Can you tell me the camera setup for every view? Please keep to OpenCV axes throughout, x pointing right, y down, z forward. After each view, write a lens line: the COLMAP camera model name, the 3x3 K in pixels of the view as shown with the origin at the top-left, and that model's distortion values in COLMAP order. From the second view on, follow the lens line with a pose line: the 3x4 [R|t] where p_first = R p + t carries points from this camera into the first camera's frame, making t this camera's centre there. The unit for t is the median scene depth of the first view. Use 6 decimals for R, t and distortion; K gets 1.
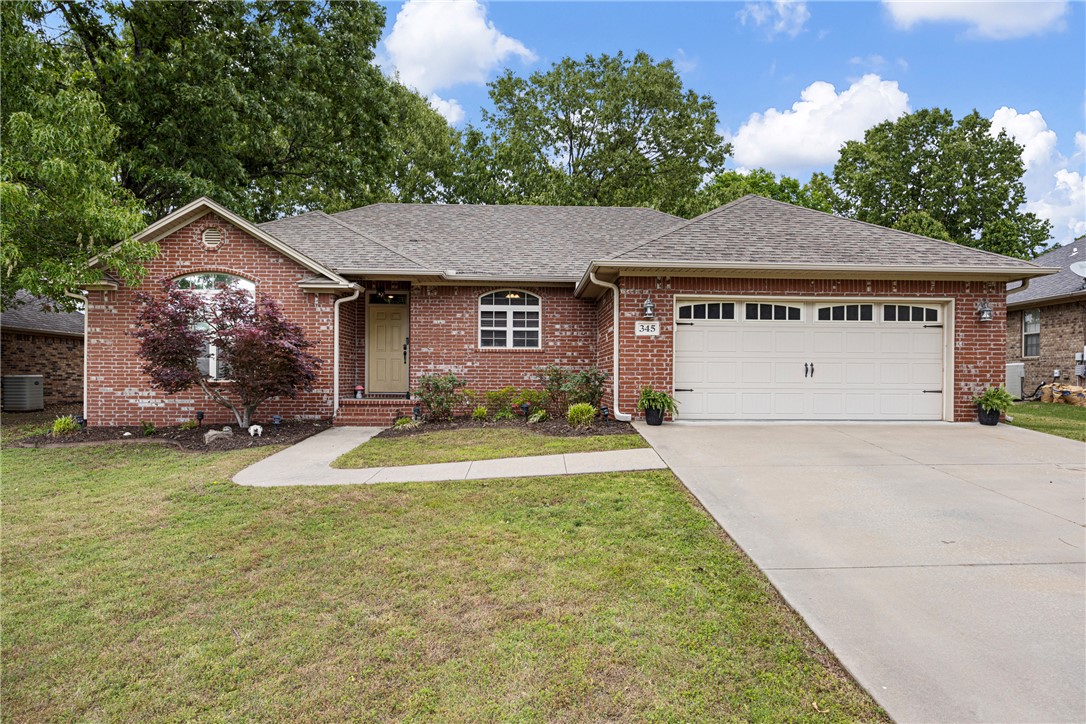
lens RADIAL K [[659.4, 0, 542.4], [0, 659.4, 359.7], [0, 0, 1]] dist [-0.008640, 0.001588]
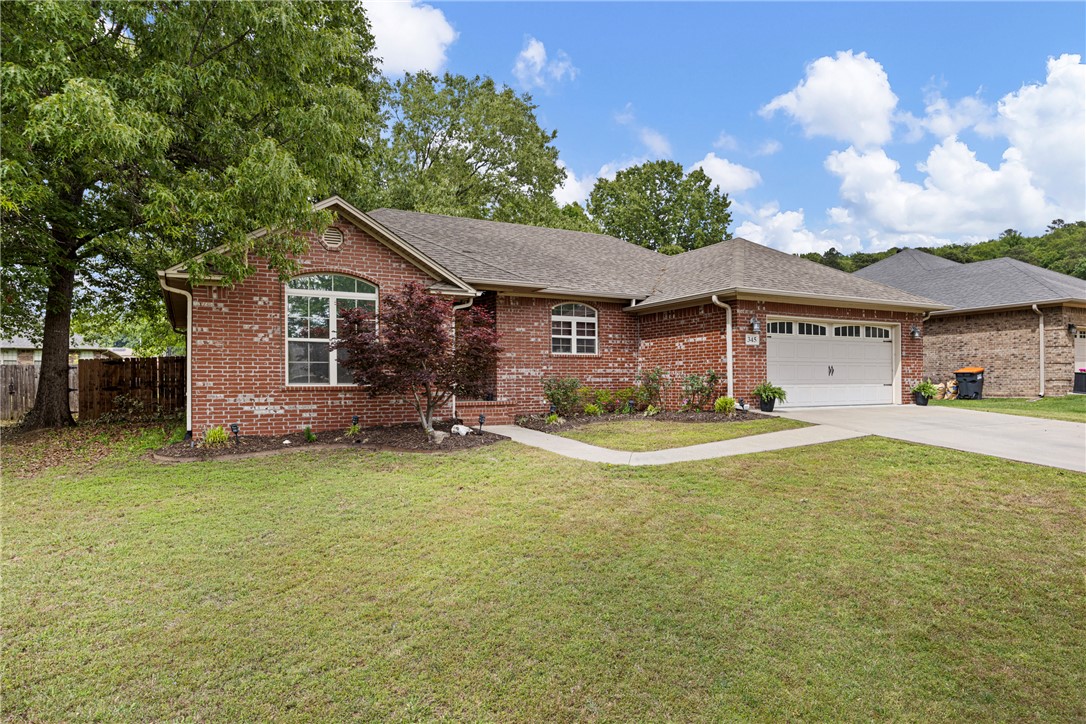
lens RADIAL K [[659.4, 0, 545.8], [0, 659.4, 365.0], [0, 0, 1]] dist [-0.008640, 0.001588]
pose [[0.899730, 0.000485, 0.436446, -0.645632], [0.001406, 0.999991, -0.004010, 0.006740], [-0.436444, 0.004221, 0.899722, -0.008583]]
